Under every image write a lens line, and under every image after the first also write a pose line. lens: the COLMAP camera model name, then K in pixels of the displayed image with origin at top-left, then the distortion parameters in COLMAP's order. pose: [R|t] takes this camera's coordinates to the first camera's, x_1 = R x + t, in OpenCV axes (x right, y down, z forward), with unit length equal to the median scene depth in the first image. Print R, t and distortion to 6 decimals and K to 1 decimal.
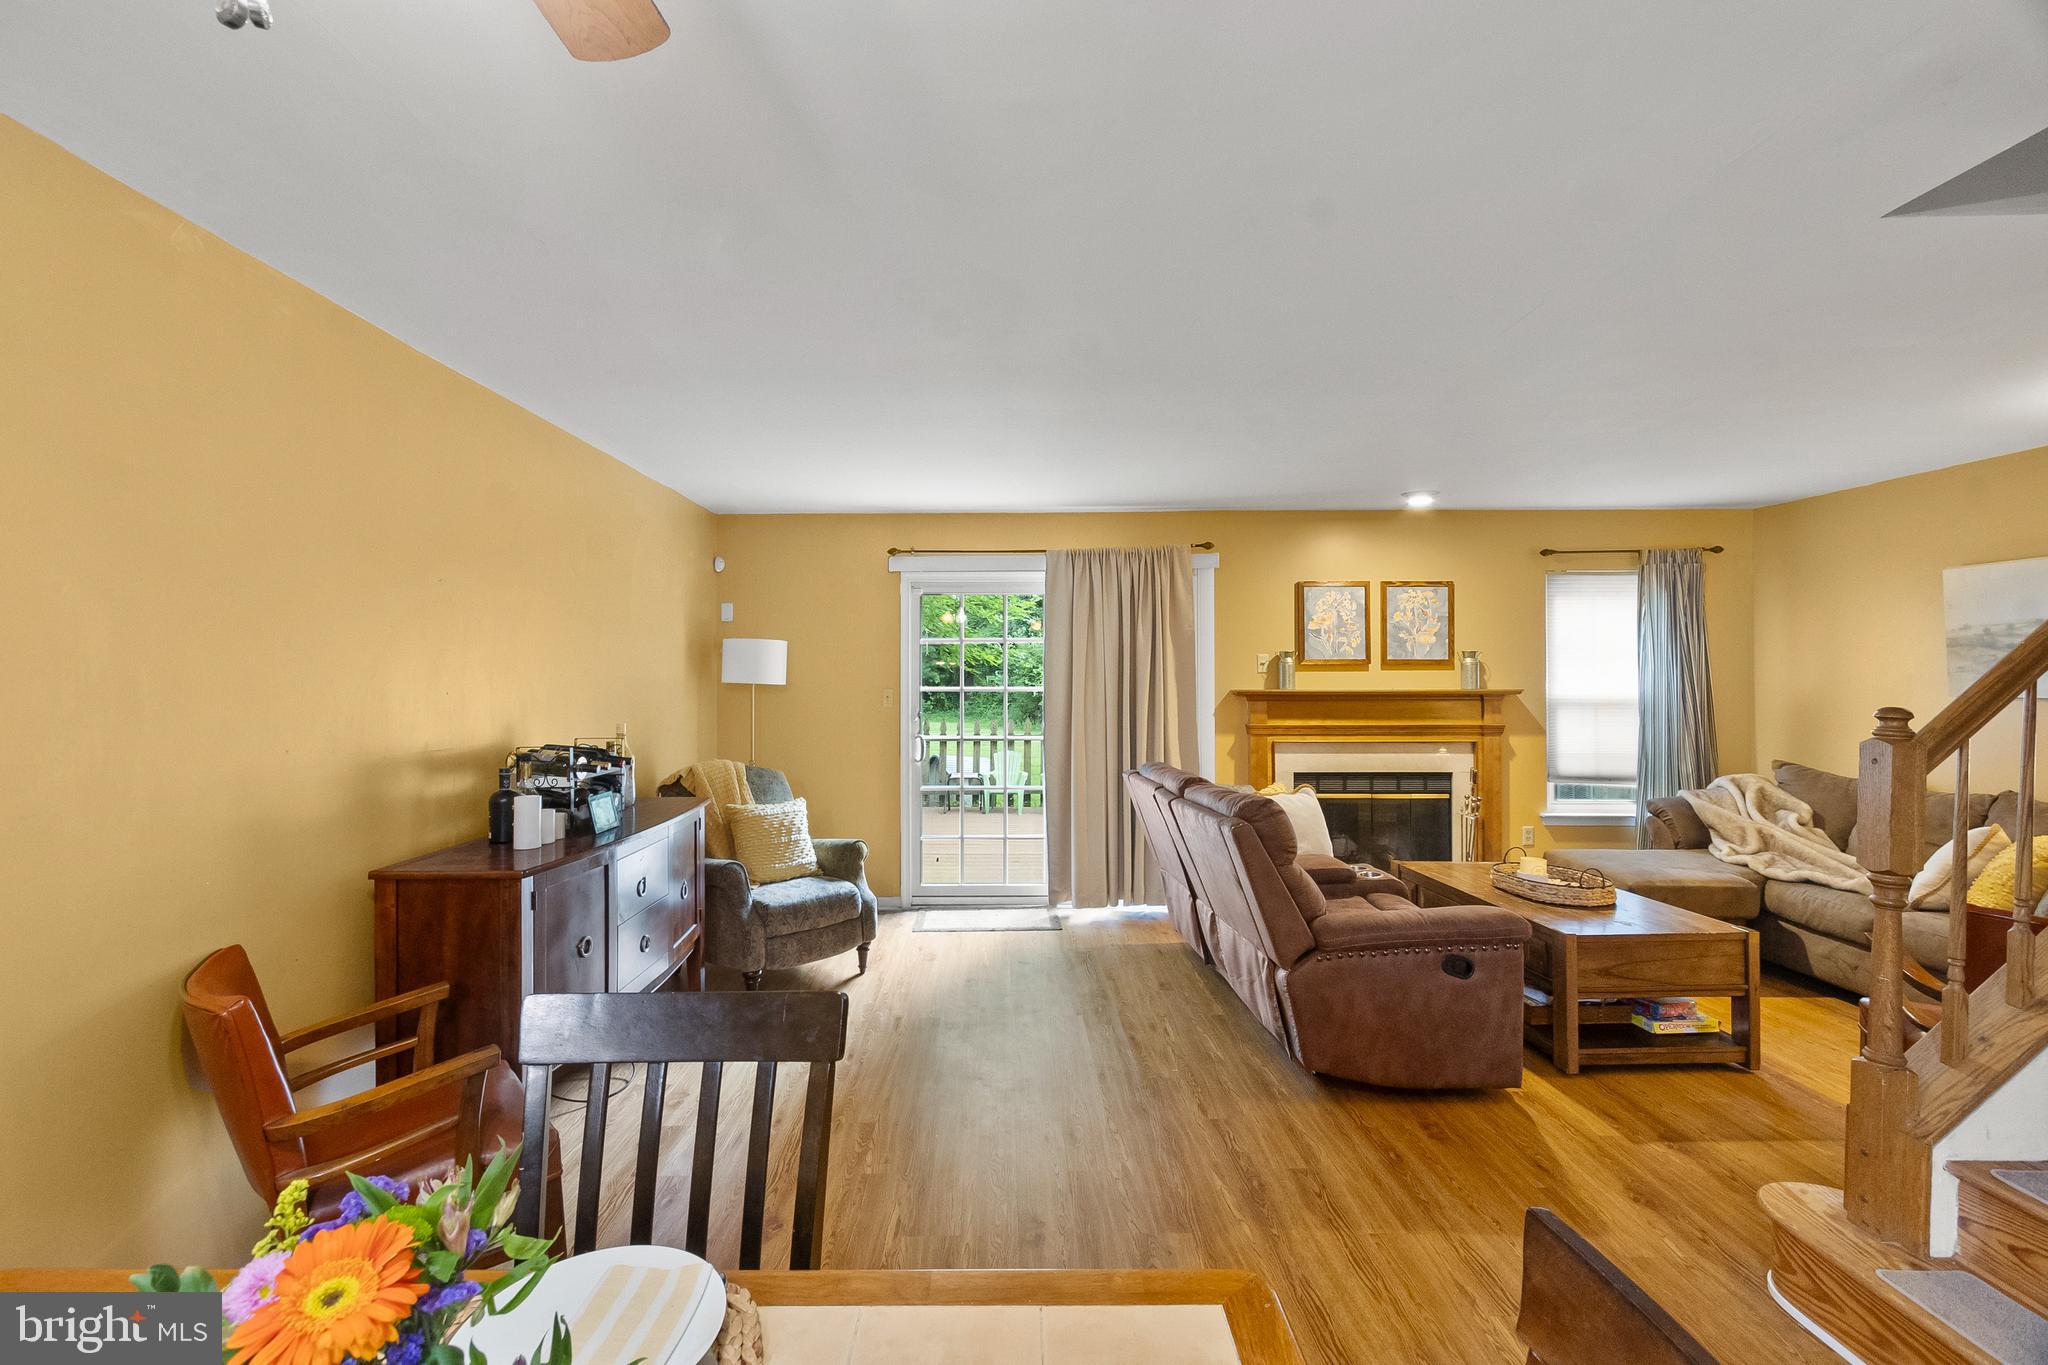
lens RADIAL K [[928.0, 0, 992.8], [0, 928.0, 667.8], [0, 0, 1]] dist [0.007921, -0.002435]
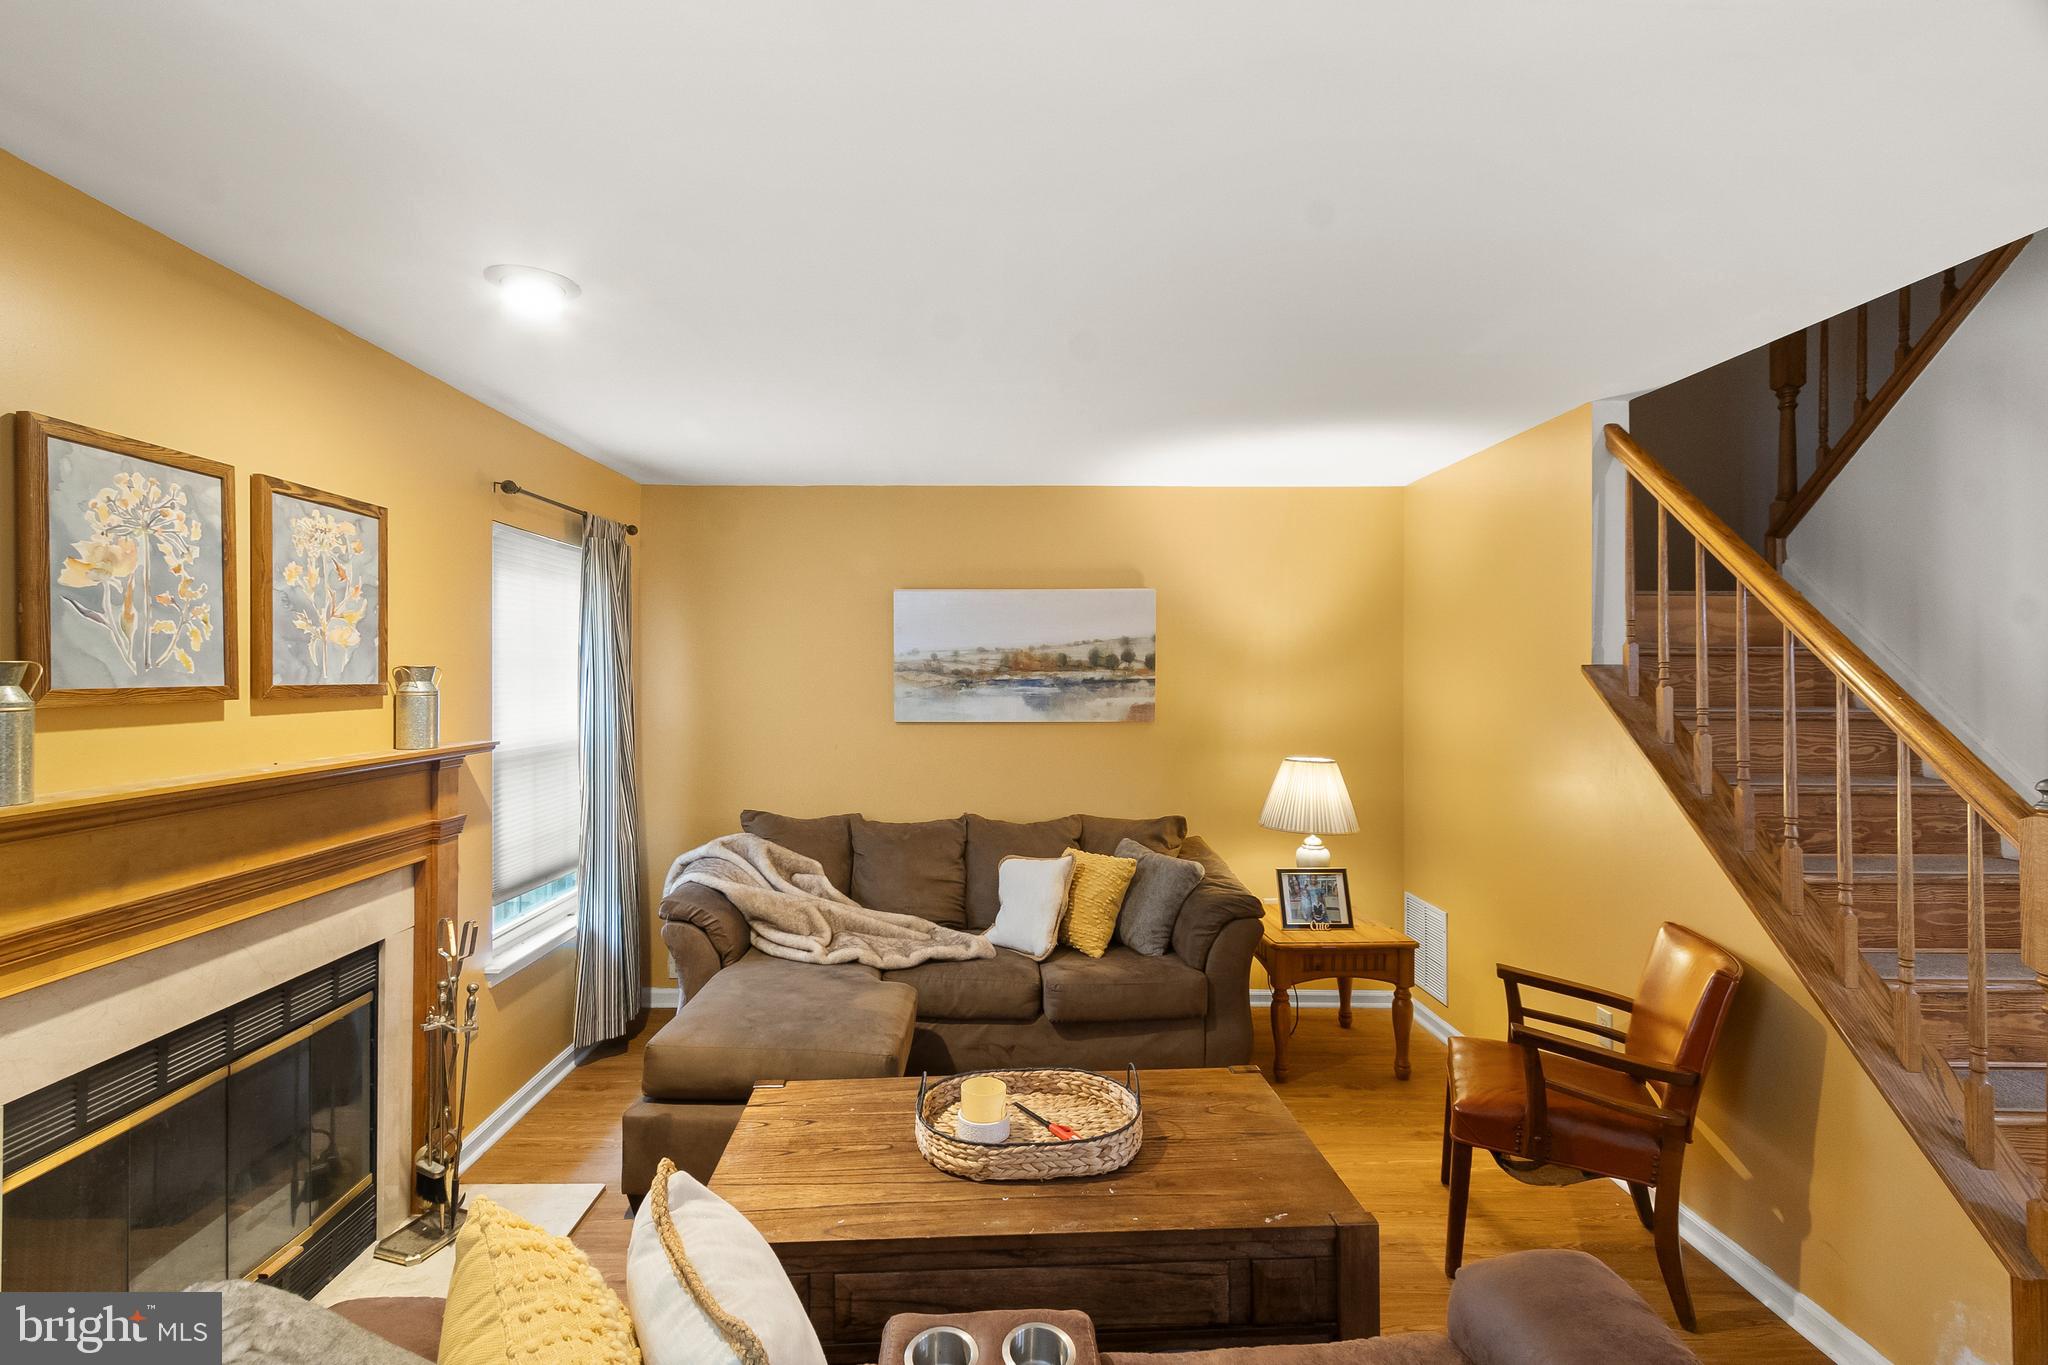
lens RADIAL K [[928.0, 0, 991.4], [0, 928.0, 664.3], [0, 0, 1]] dist [0.007921, -0.002435]
pose [[-0.016007, 0.008255, 0.999838, 0.046773], [-0.009052, 0.999924, -0.008400, -0.017893], [-0.999831, -0.009185, -0.015932, 0.736007]]
